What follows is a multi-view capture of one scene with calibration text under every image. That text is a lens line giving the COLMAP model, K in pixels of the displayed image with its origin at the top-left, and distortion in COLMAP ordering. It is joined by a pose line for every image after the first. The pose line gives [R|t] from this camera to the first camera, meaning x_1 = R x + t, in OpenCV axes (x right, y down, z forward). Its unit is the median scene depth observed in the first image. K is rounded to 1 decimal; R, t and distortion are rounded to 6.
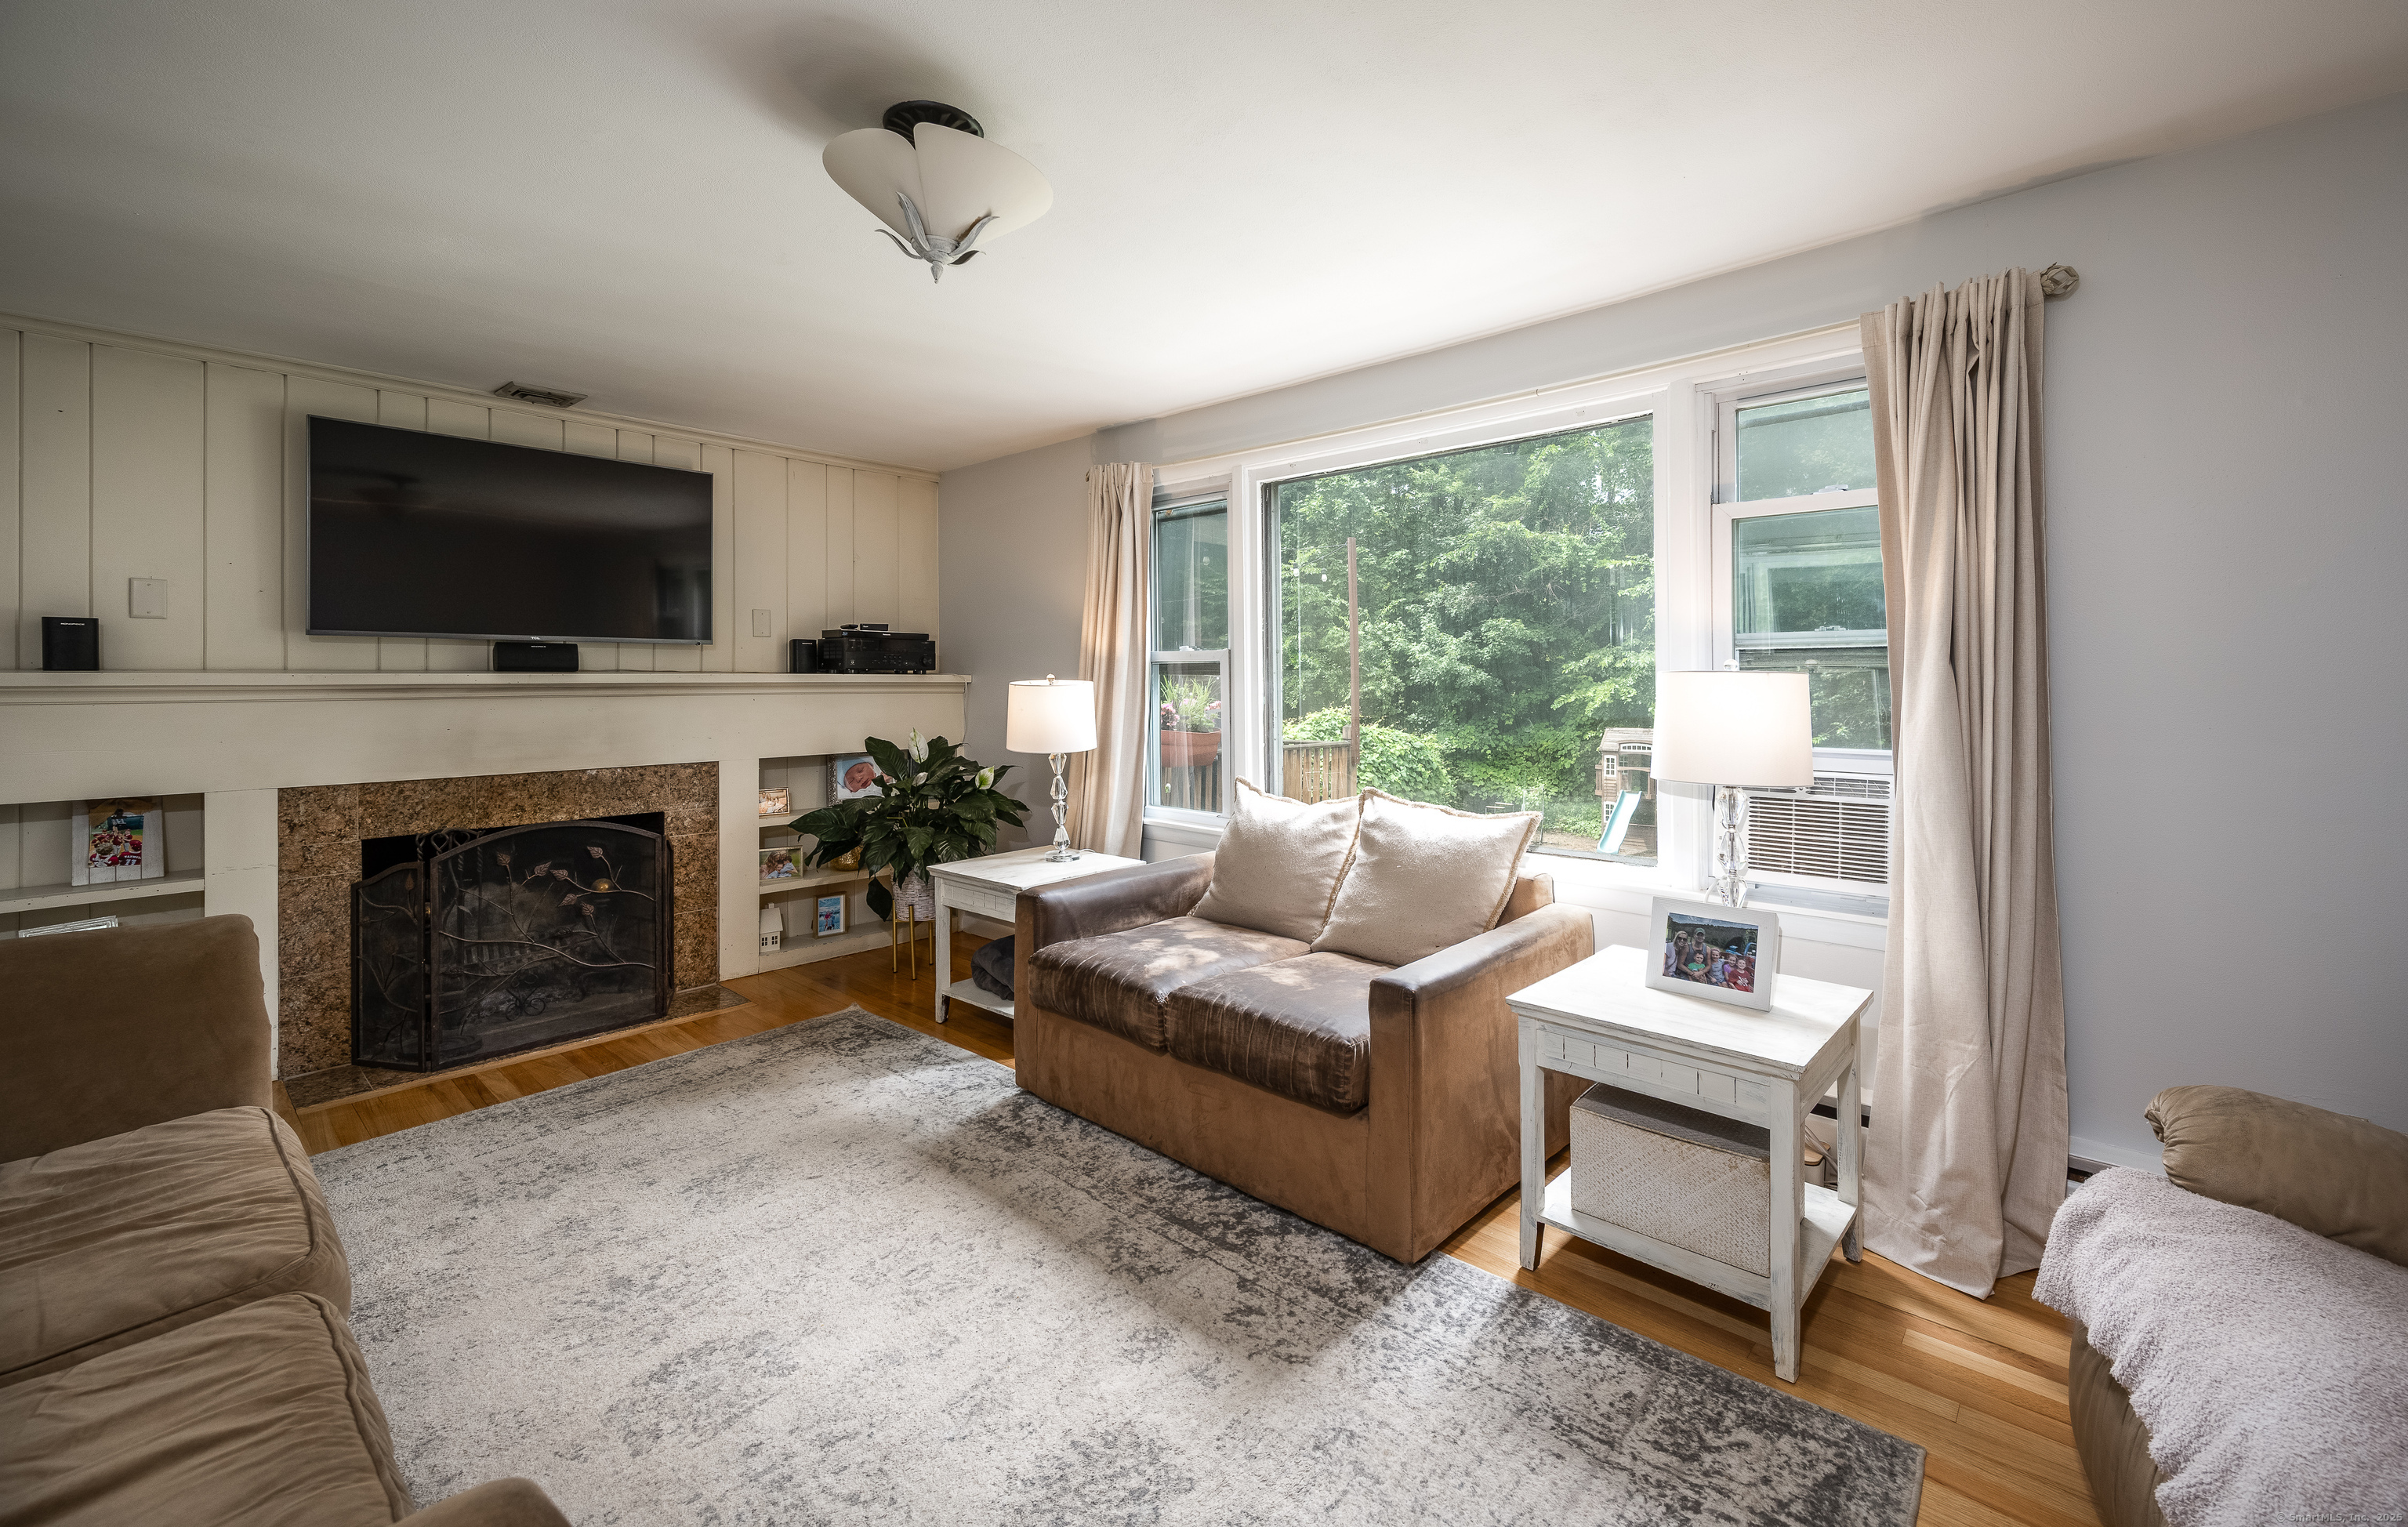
lens RADIAL K [[974.8, 0, 1204.0], [0, 974.8, 680.2], [0, 0, 1]] dist [-0.000363, -0.000111]
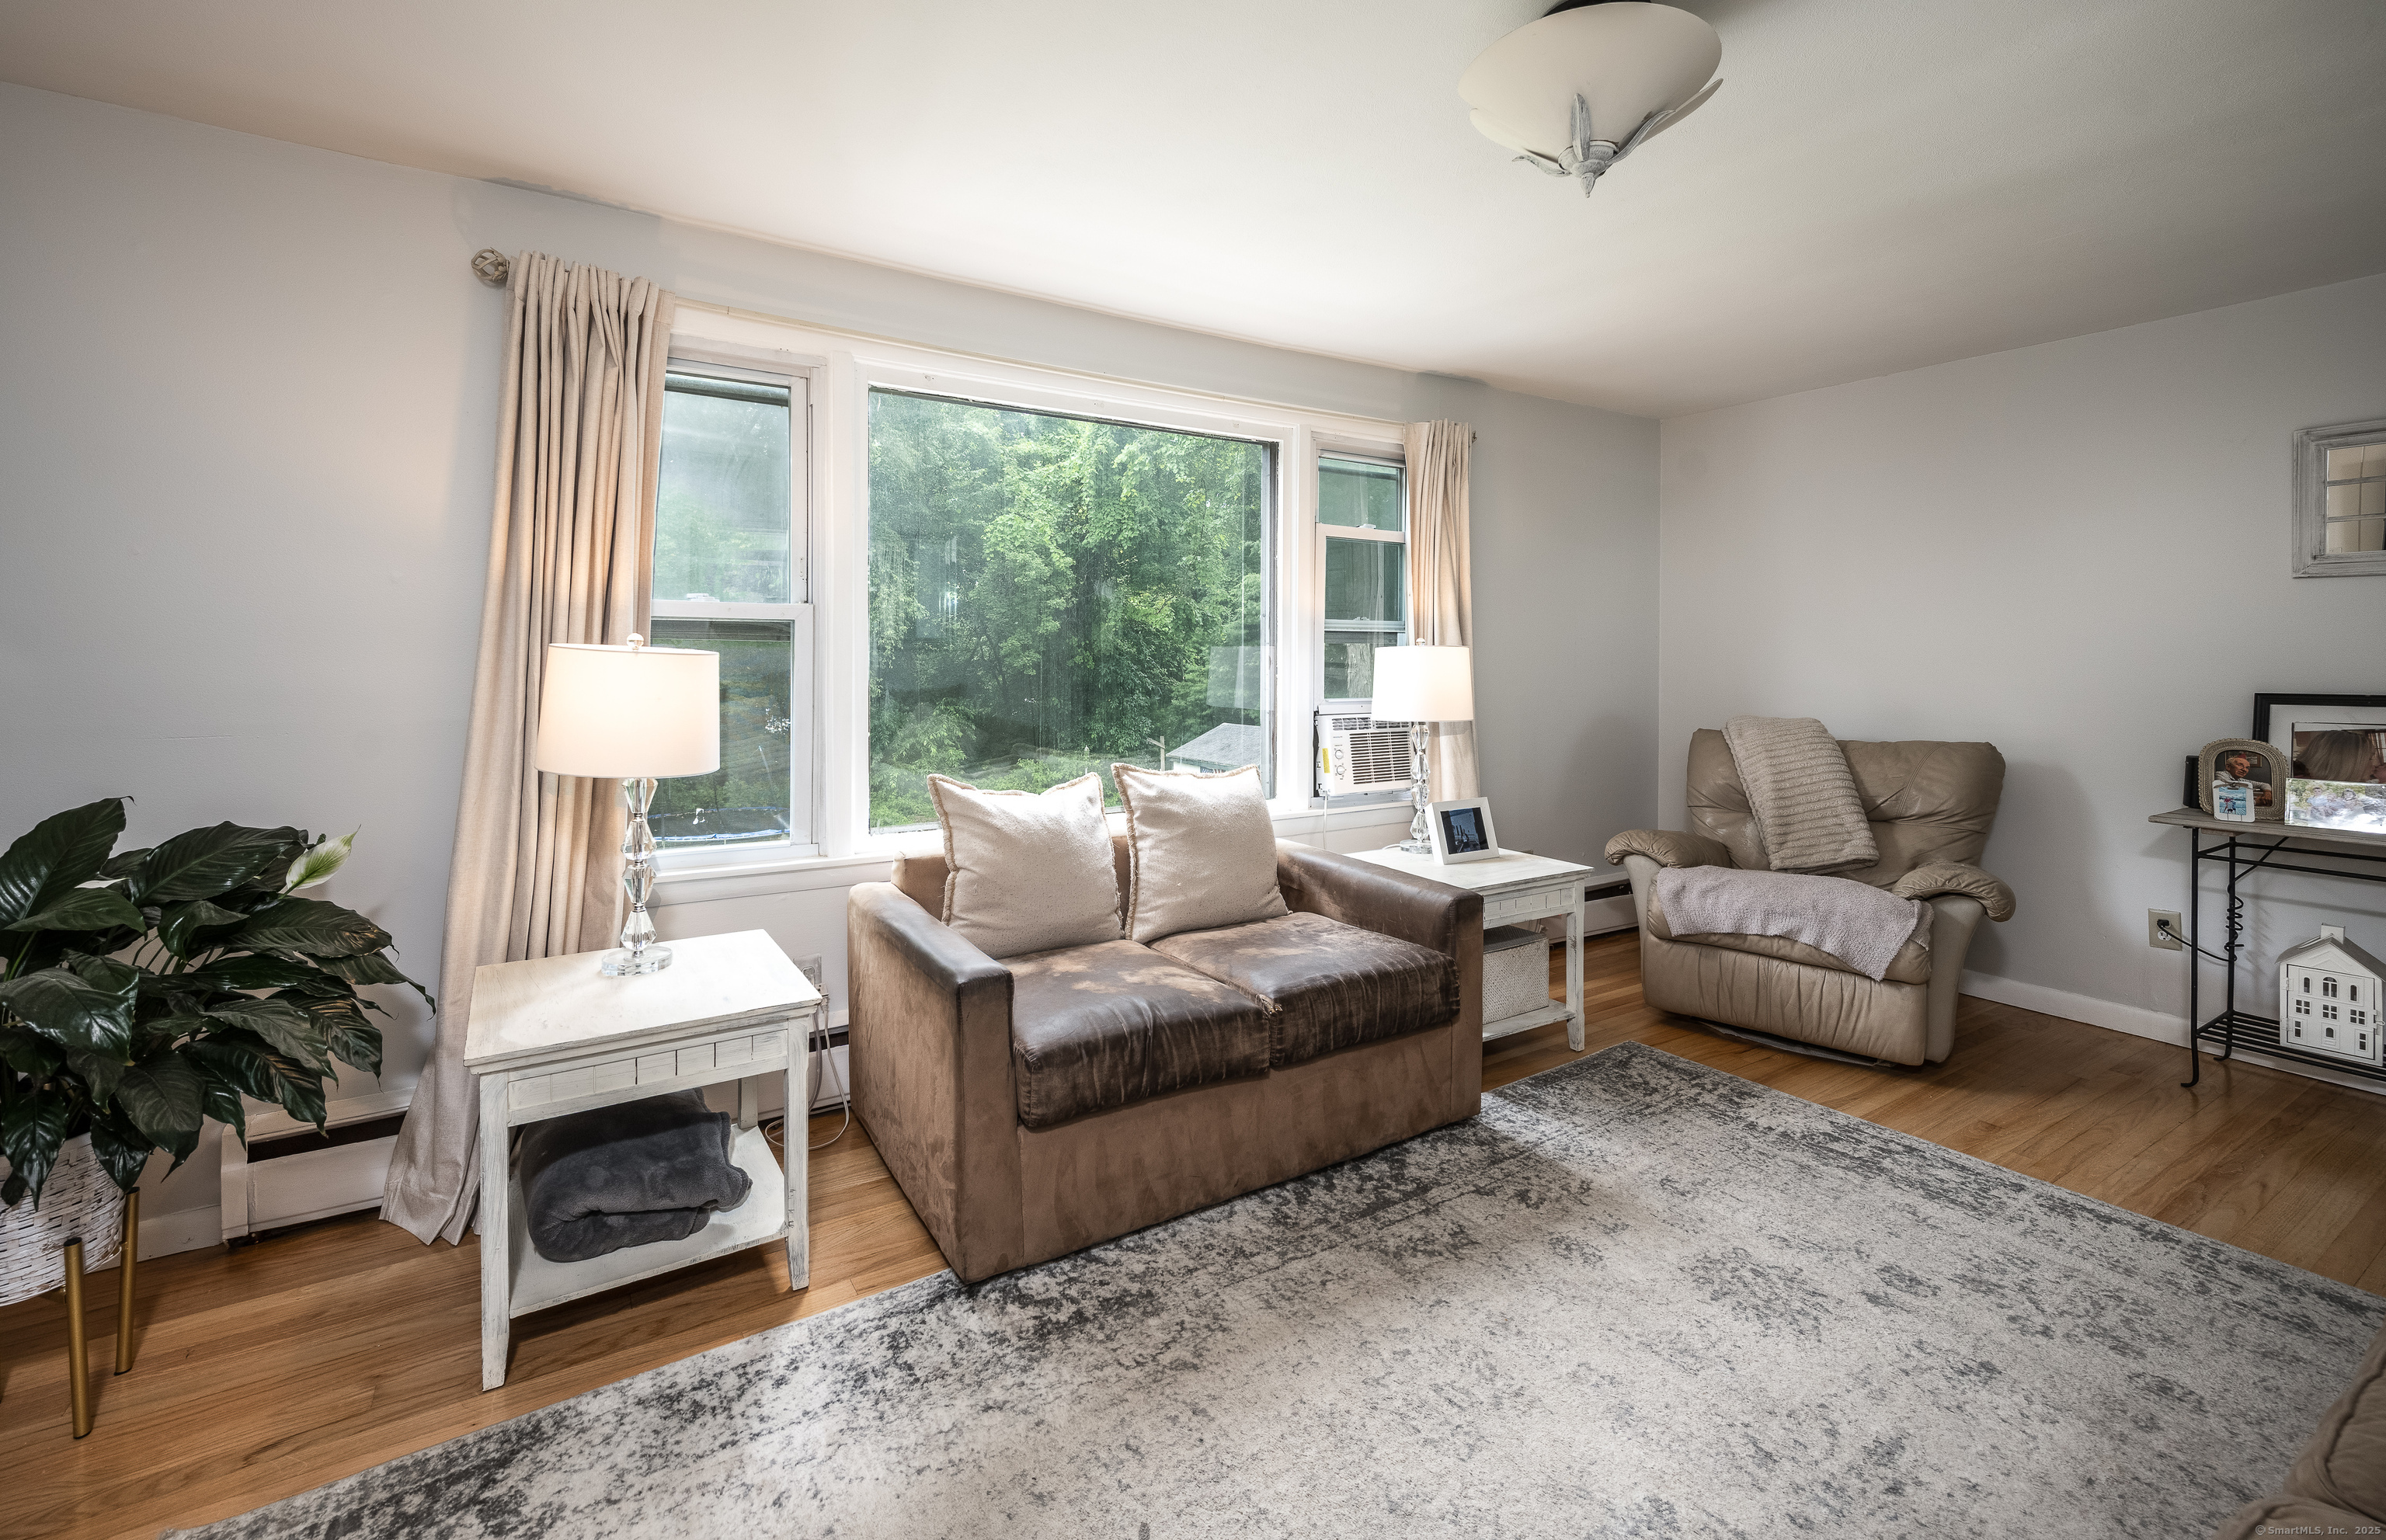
lens RADIAL K [[1038.2, 0, 1192.8], [0, 1038.2, 658.1], [0, 0, 1]] dist [0.000578, -0.000227]
pose [[0.261795, 0.005008, 0.965111, -1.047500], [-0.005240, 0.999979, -0.003768, 0.016983], [-0.965109, -0.004071, 0.261816, 0.893567]]
